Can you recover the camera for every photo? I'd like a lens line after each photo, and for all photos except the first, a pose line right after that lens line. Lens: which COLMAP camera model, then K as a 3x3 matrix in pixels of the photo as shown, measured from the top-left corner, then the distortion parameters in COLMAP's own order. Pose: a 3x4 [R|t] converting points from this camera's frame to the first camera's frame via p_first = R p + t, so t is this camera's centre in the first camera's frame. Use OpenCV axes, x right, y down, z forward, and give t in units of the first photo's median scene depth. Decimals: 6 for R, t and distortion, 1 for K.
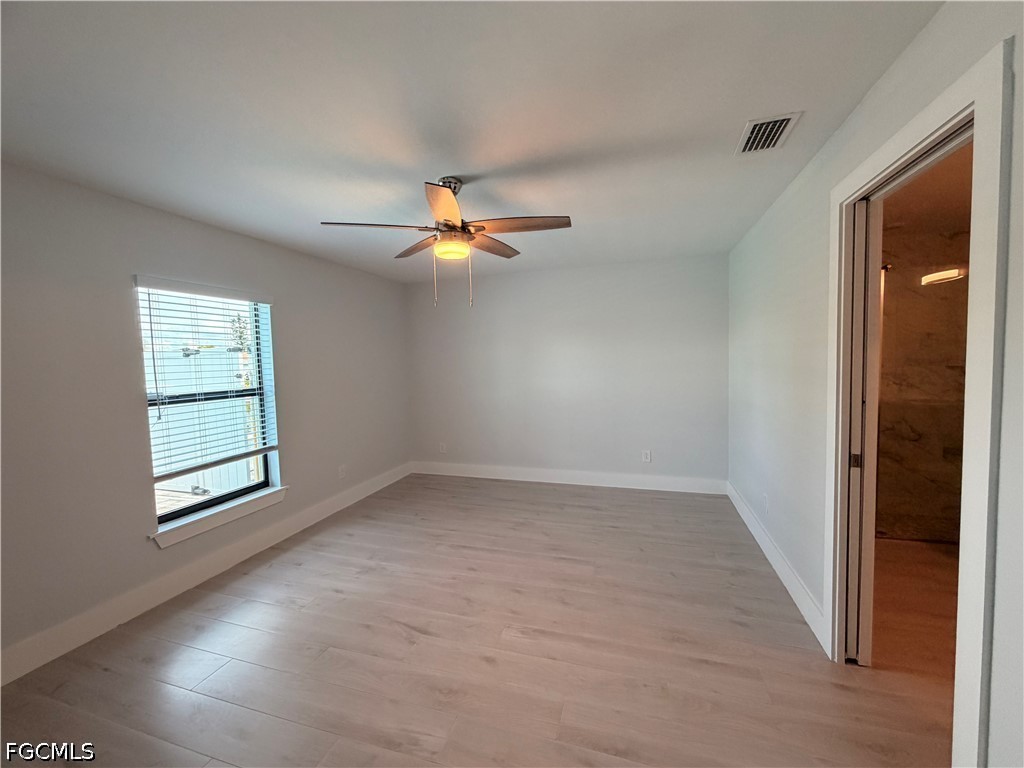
lens RADIAL K [[411.3, 0, 511.2], [0, 411.3, 379.4], [0, 0, 1]] dist [-0.000357, -0.000066]
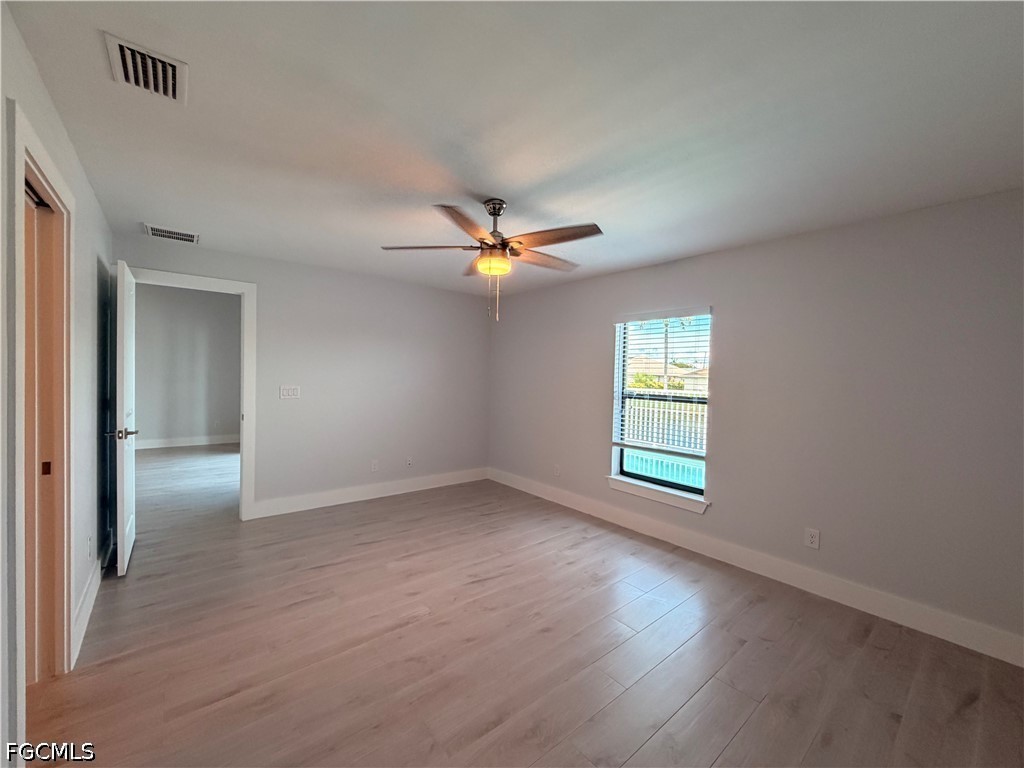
lens RADIAL K [[411.3, 0, 510.2], [0, 411.3, 383.5], [0, 0, 1]] dist [-0.000357, -0.000066]
pose [[-0.548823, 0.030866, -0.835368, 0.665717], [-0.053276, 0.995995, 0.071802, -0.079685], [0.834239, 0.083911, -0.544981, 1.492943]]
